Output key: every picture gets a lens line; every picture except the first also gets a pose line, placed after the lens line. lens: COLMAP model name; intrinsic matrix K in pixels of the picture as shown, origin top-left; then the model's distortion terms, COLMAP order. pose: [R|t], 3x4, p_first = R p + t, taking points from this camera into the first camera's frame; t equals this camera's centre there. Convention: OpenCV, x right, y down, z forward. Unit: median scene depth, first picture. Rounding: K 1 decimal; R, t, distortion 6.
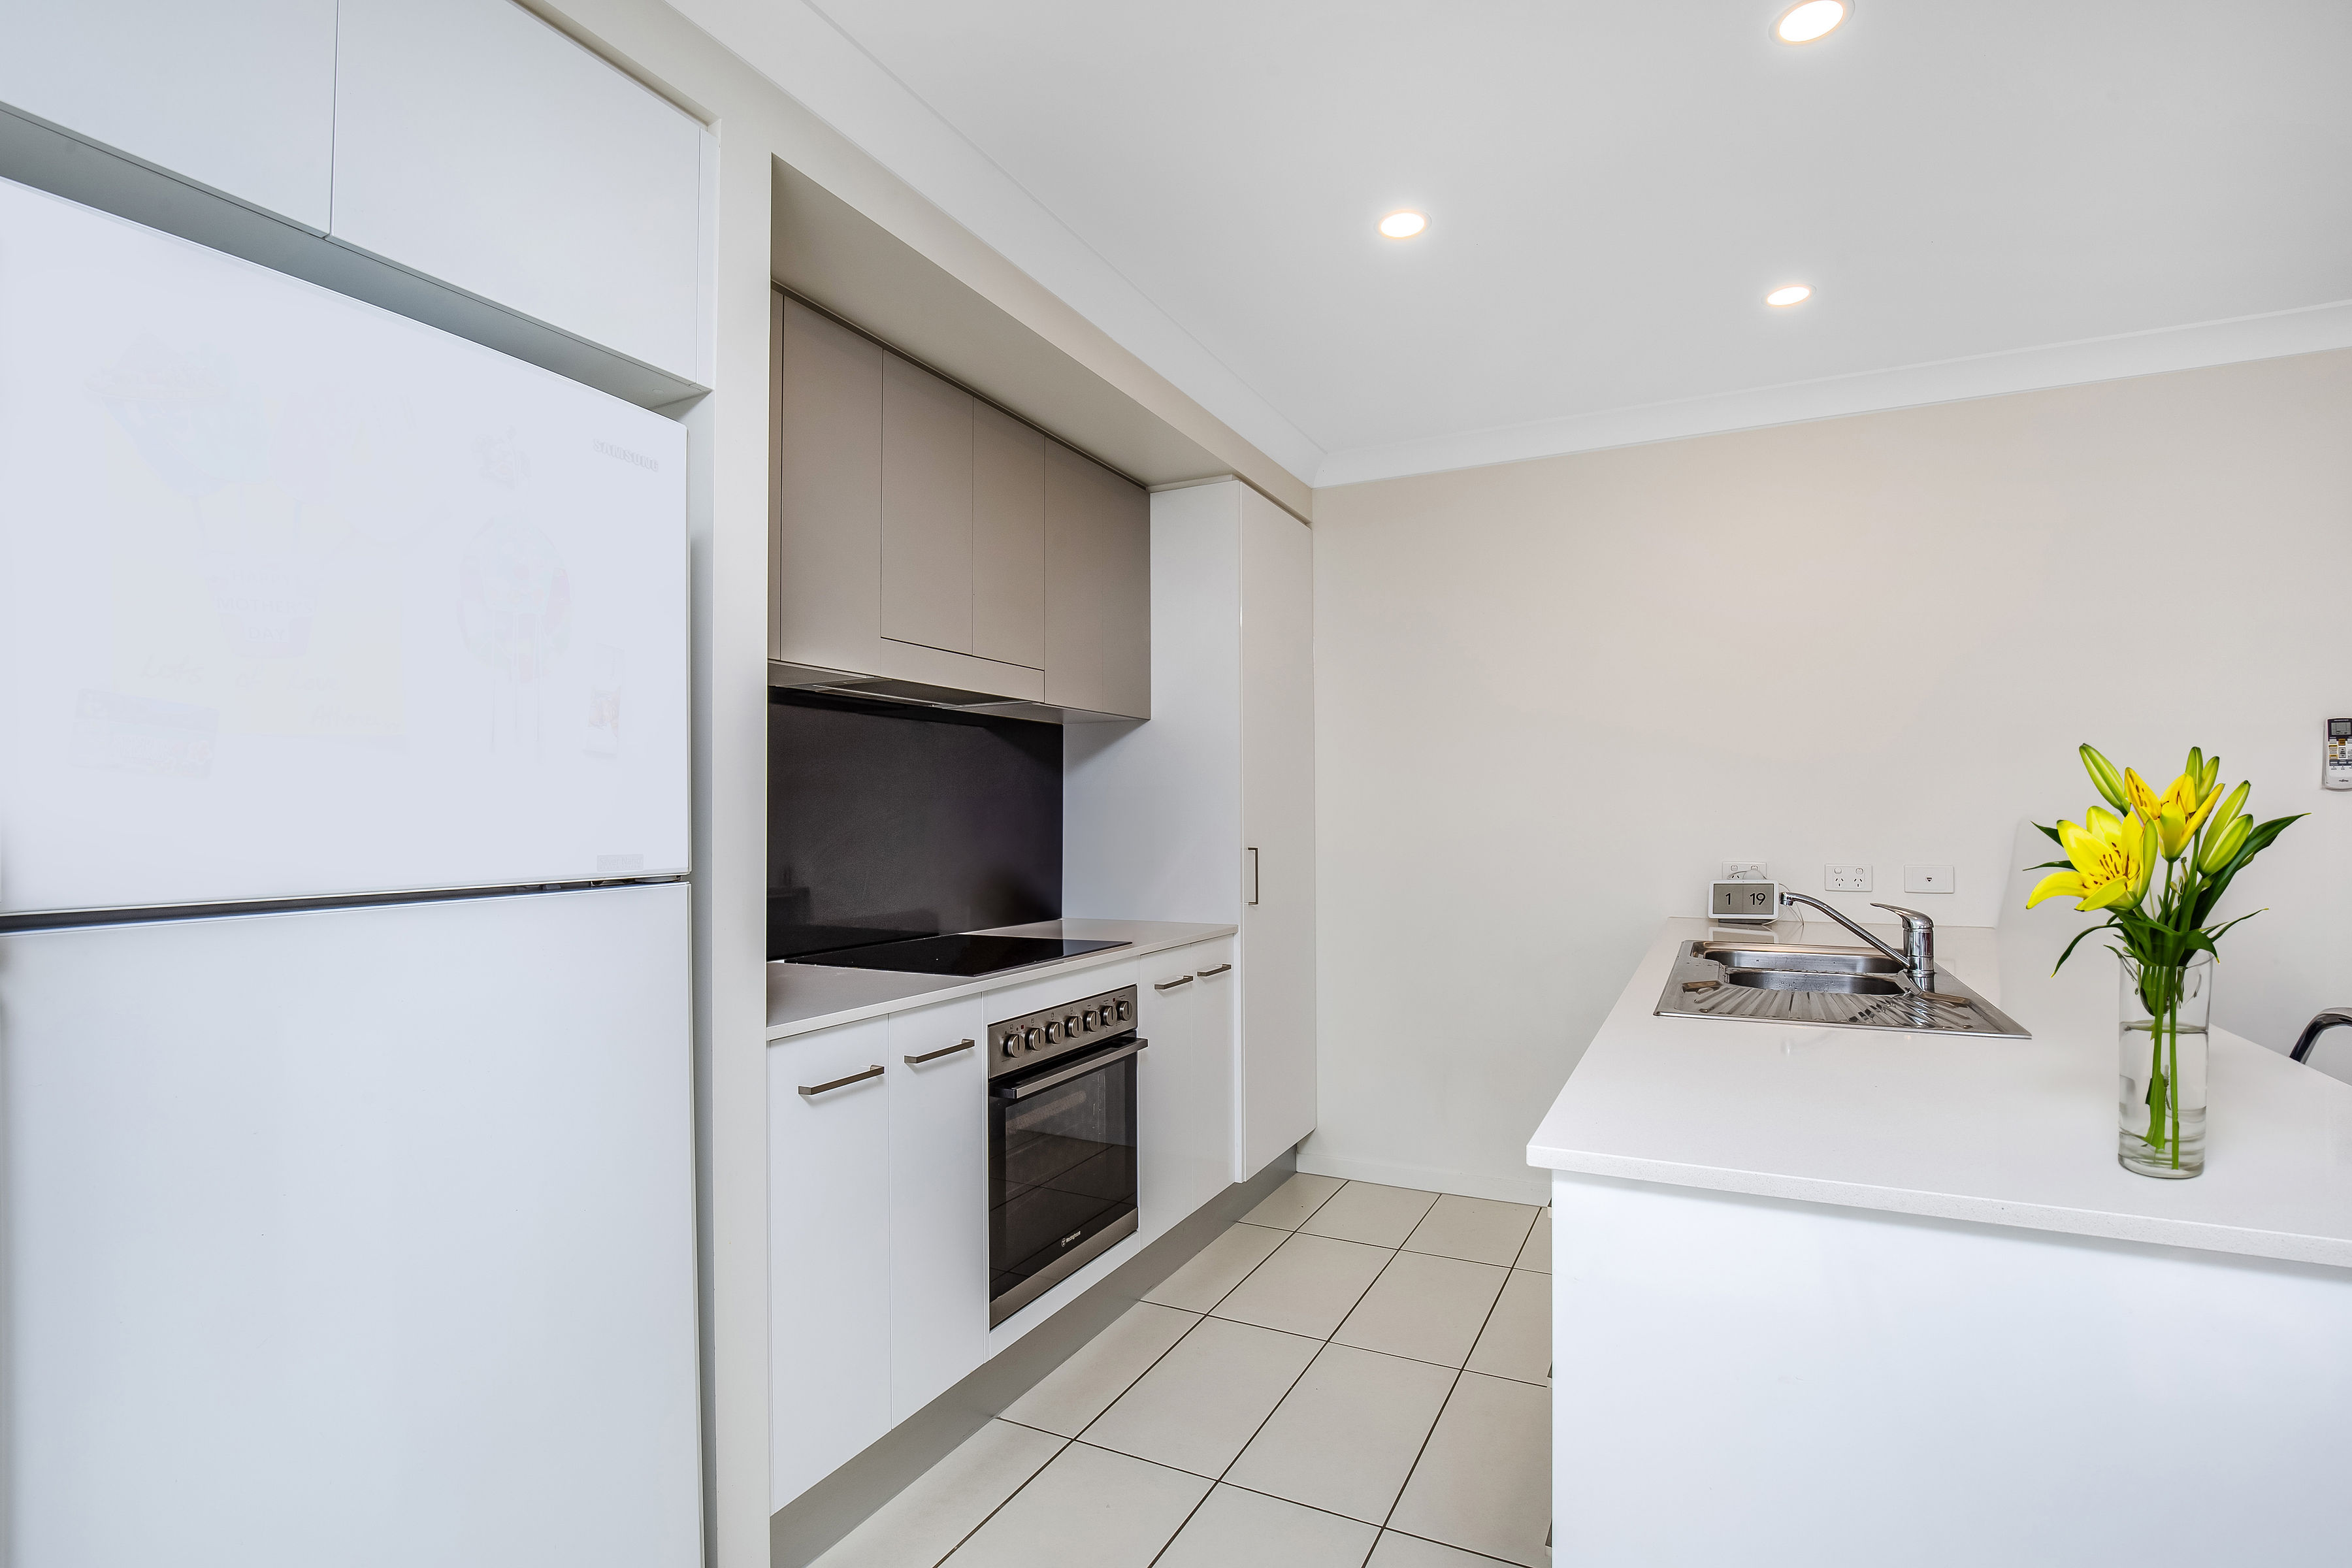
lens RADIAL K [[1110.0, 0, 1184.6], [0, 1110.0, 802.0], [0, 0, 1]] dist [-0.029383, -0.000096]
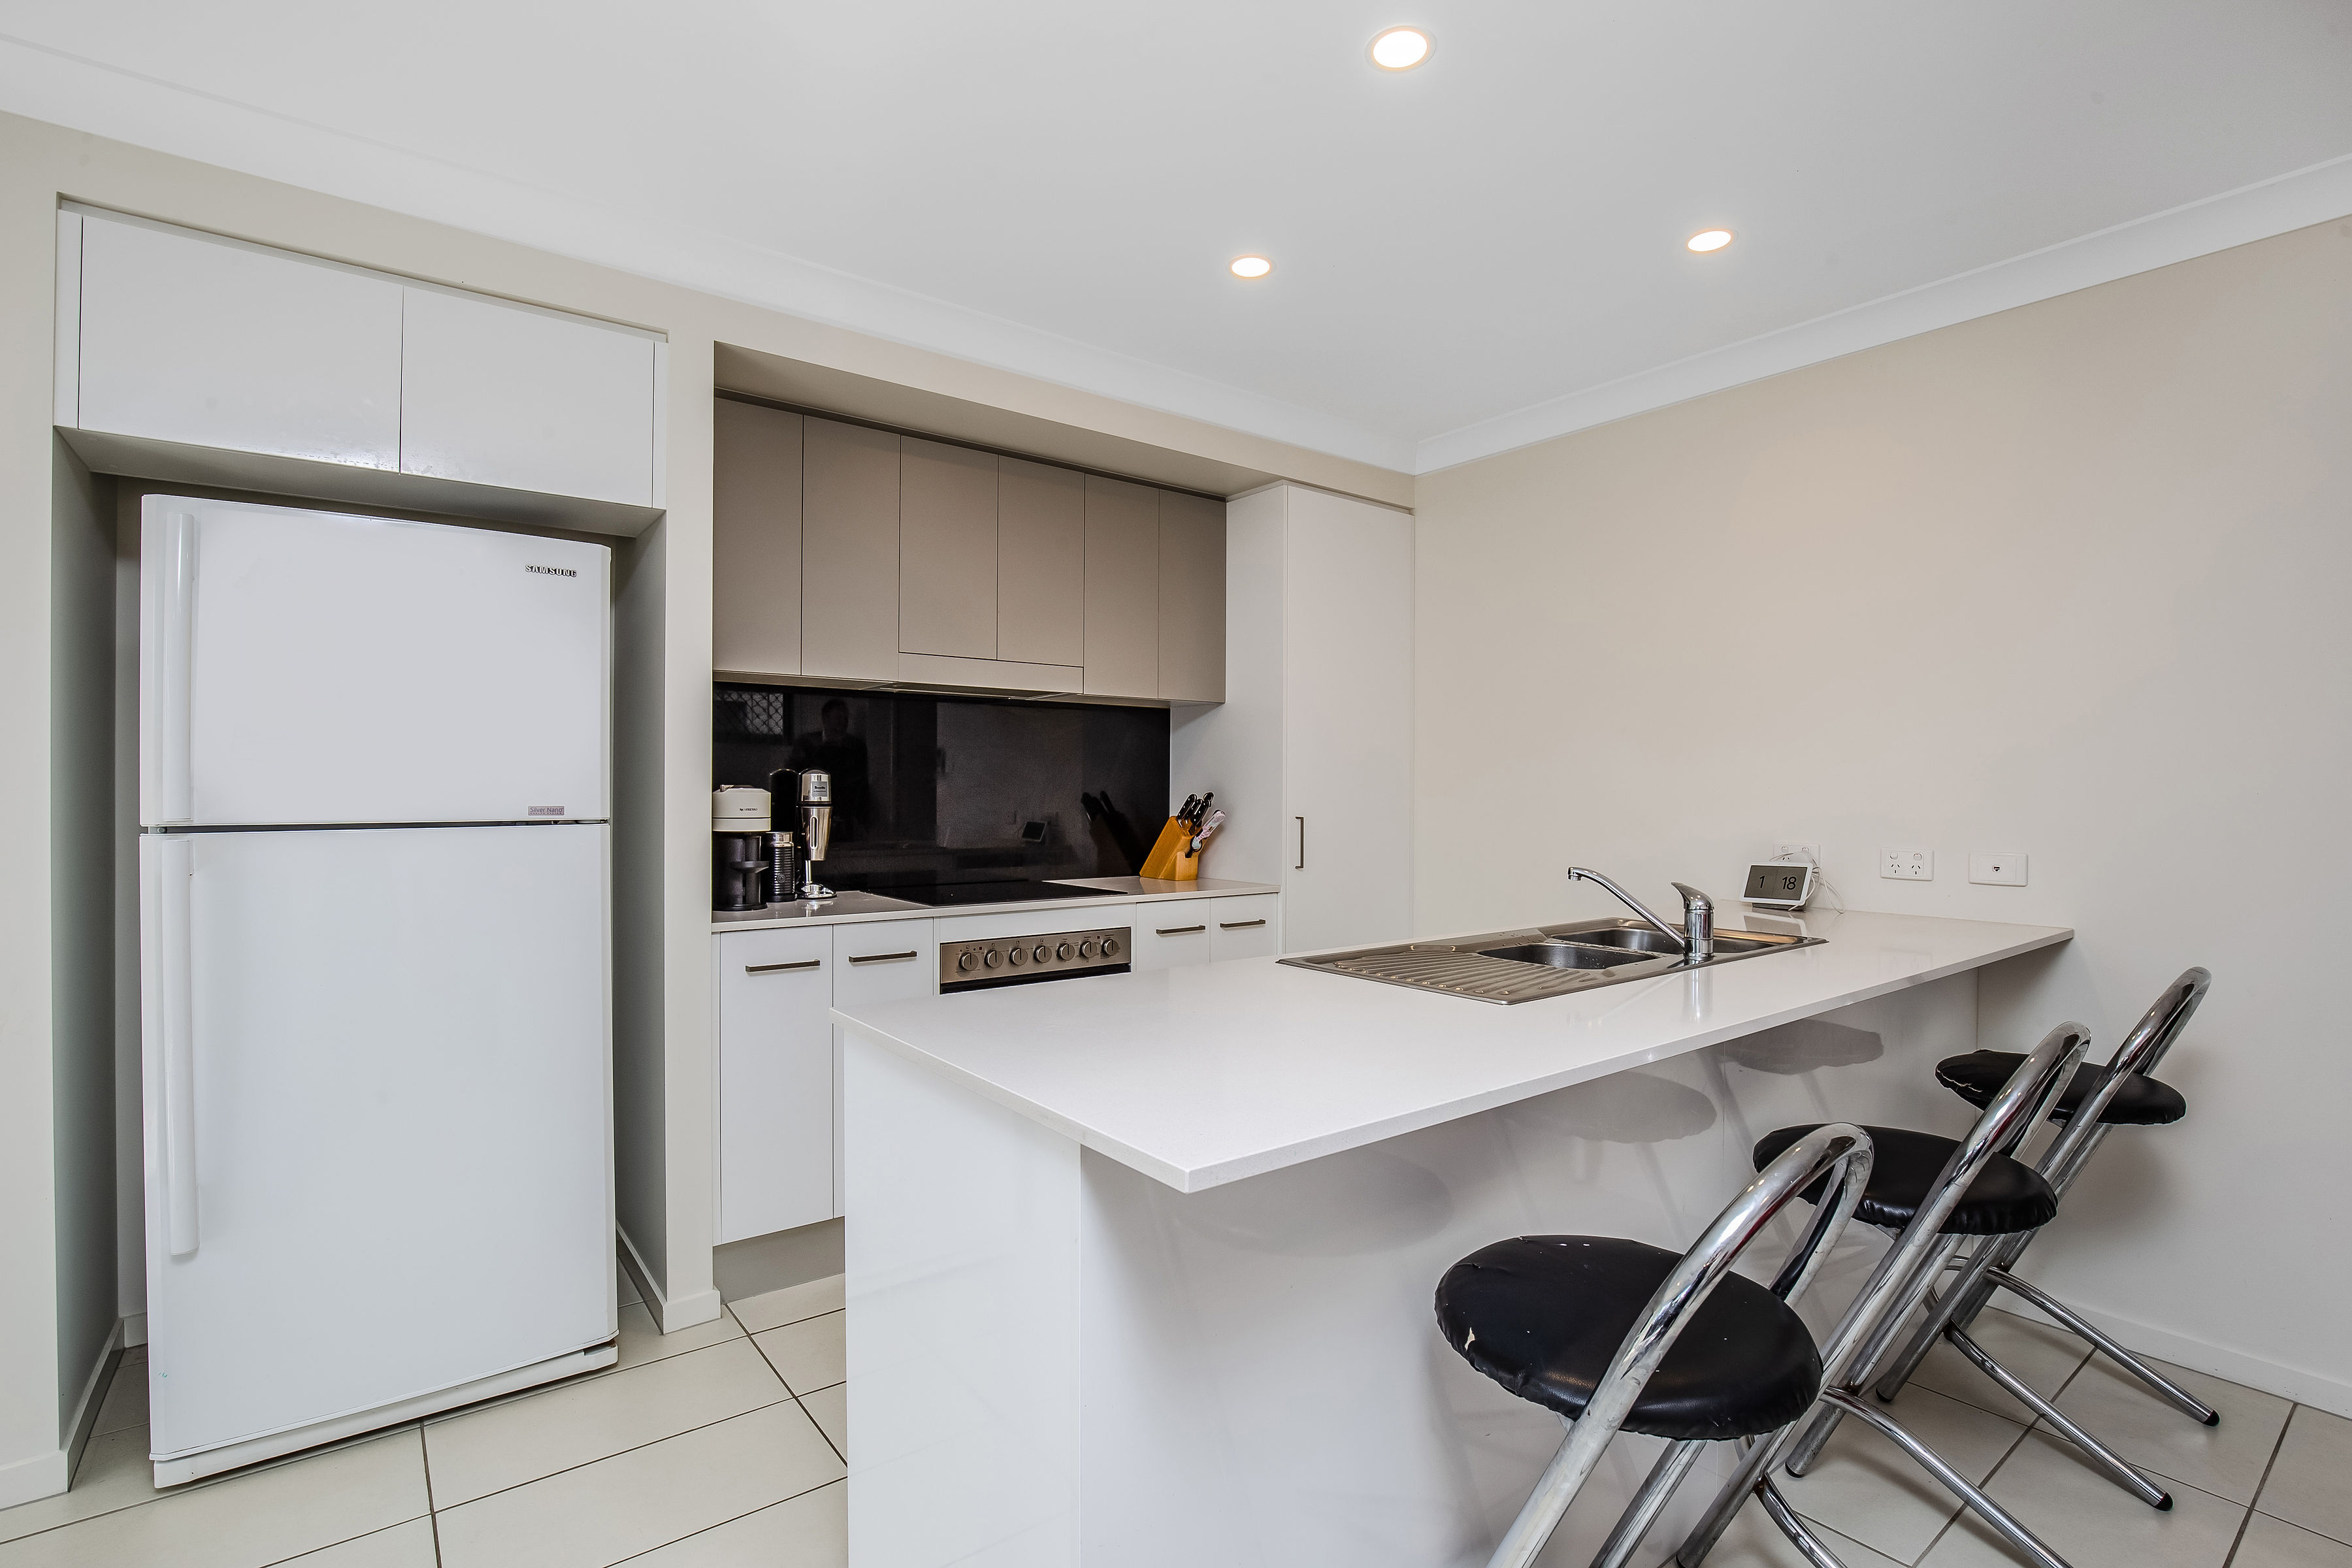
lens RADIAL K [[1110.0, 0, 1184.6], [0, 1110.0, 802.0], [0, 0, 1]] dist [-0.029383, -0.000096]
pose [[0.899239, 0.013459, -0.437251, 0.466772], [-0.003148, 0.999700, 0.024299, -0.000528], [0.437447, -0.020474, 0.899011, -0.046500]]
